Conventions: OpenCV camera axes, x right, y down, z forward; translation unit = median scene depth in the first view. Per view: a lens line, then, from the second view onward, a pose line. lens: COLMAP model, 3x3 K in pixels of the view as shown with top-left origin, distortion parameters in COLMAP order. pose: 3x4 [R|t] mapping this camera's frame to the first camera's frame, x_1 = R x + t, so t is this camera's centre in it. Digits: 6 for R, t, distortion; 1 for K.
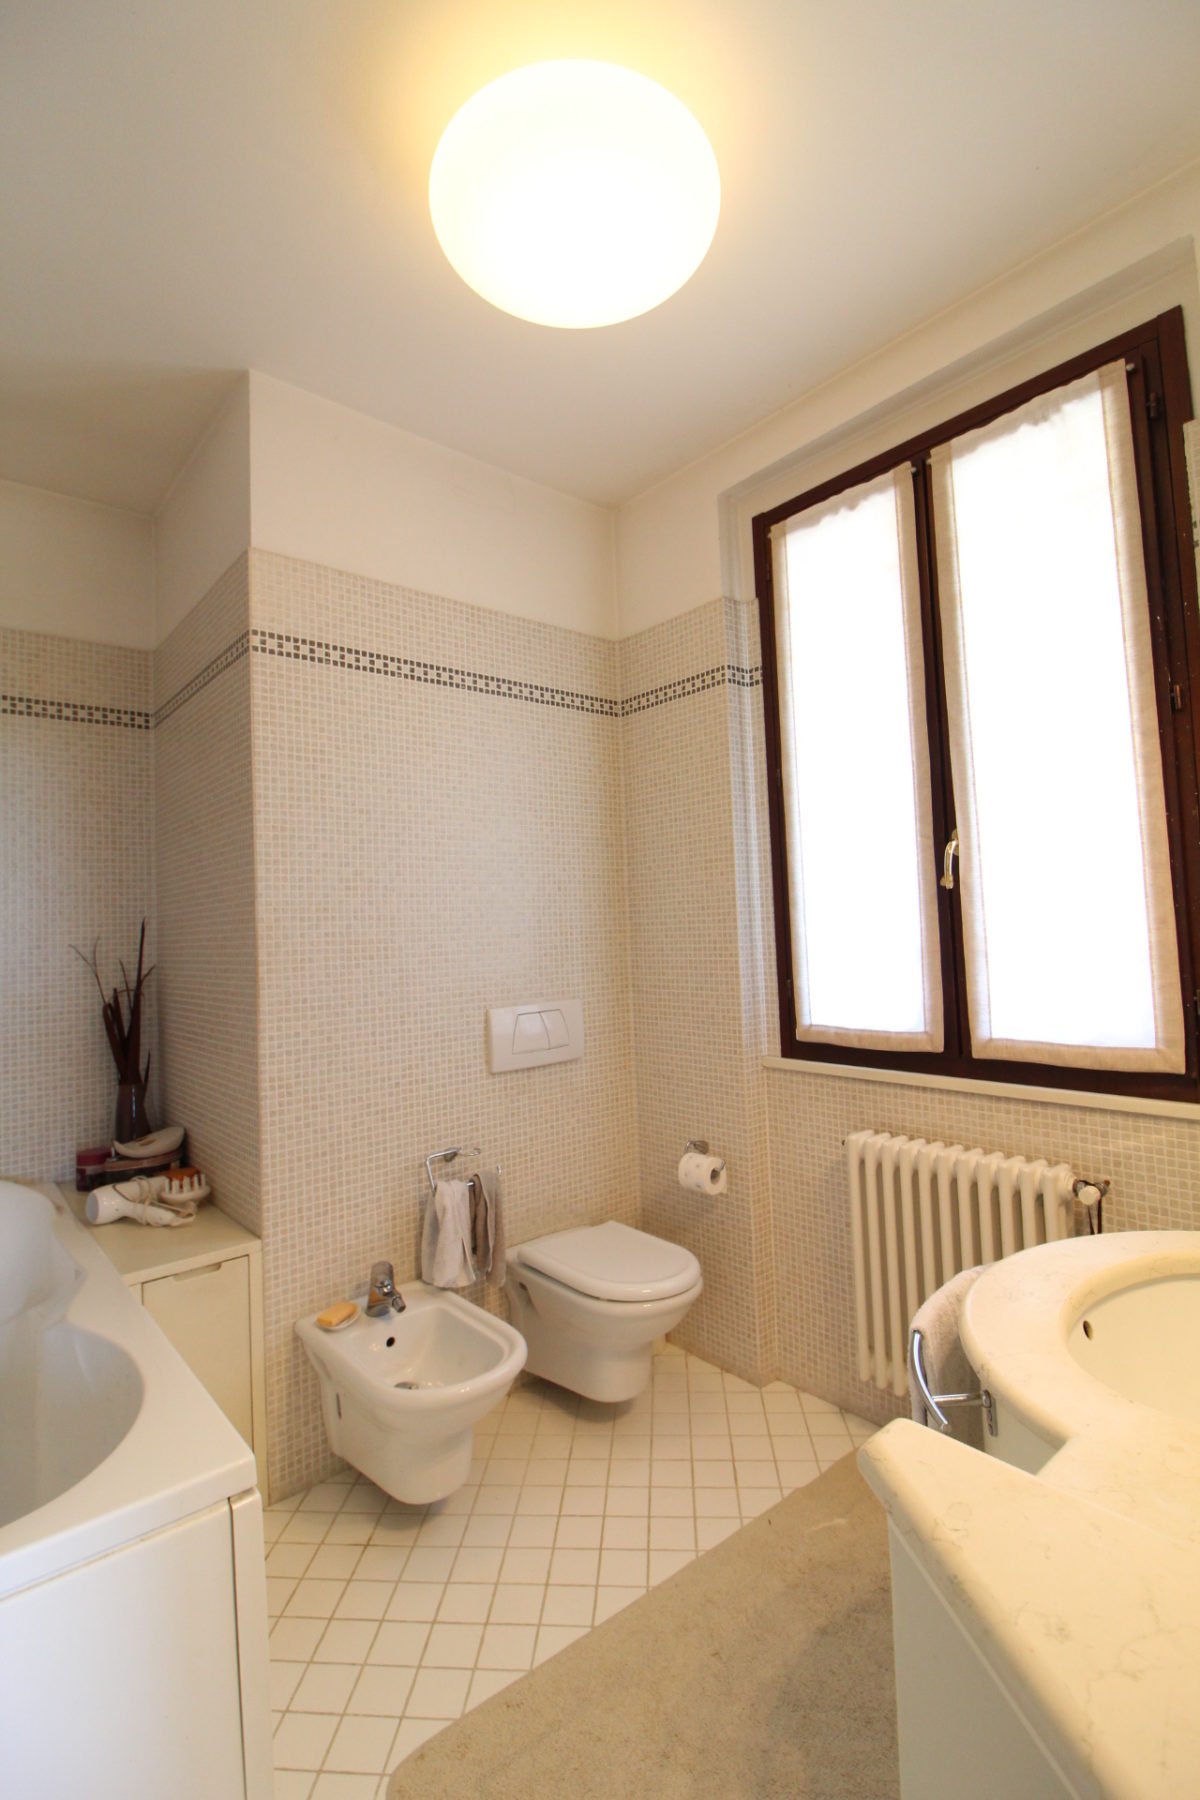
lens RADIAL K [[858.0, 0, 600.0], [0, 858.0, 900.0], [0, 0, 1]] dist [-0.003821, -0.001069]
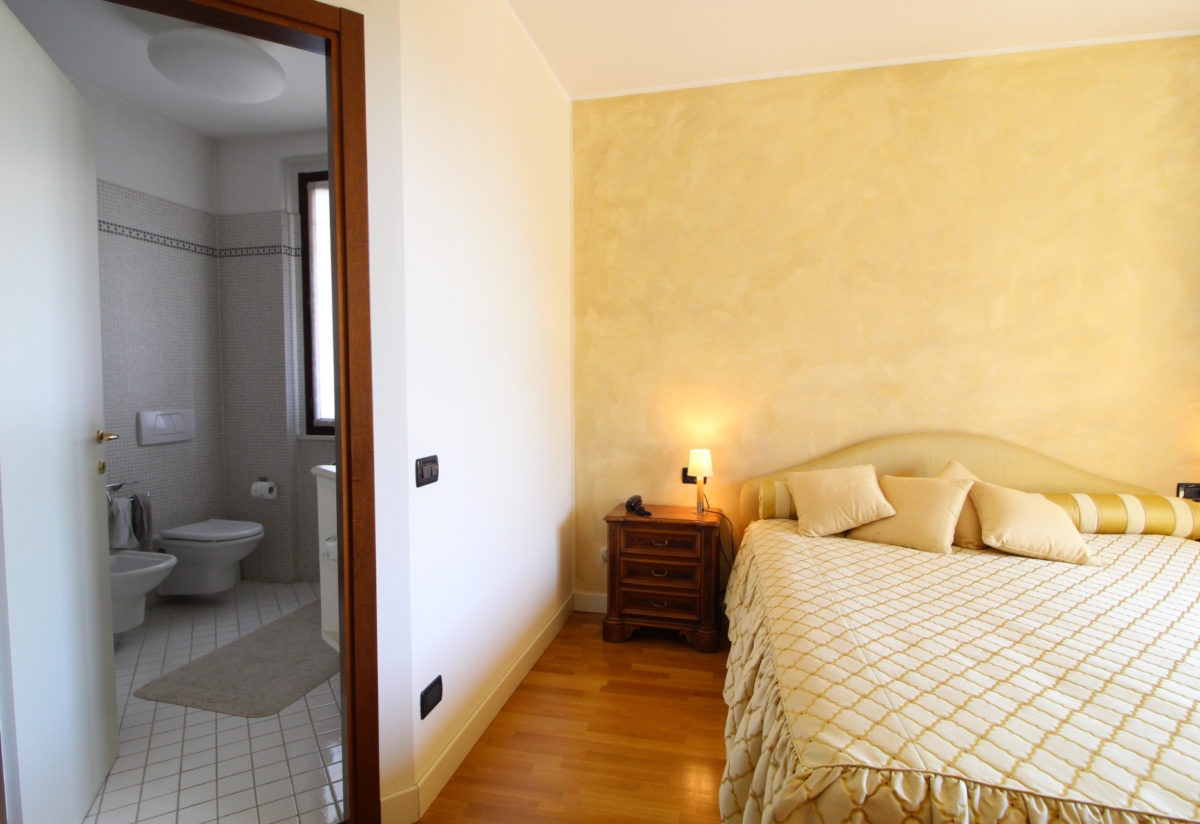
lens RADIAL K [[647.9, 0, 600.0], [0, 647.9, 412.0], [0, 0, 1]] dist [-0.003413, -0.001657]
pose [[0.816199, 0.010408, 0.577677, -0.122745], [-0.051928, 0.997113, 0.055404, -0.002698], [-0.575432, -0.075218, 0.814383, -0.726204]]
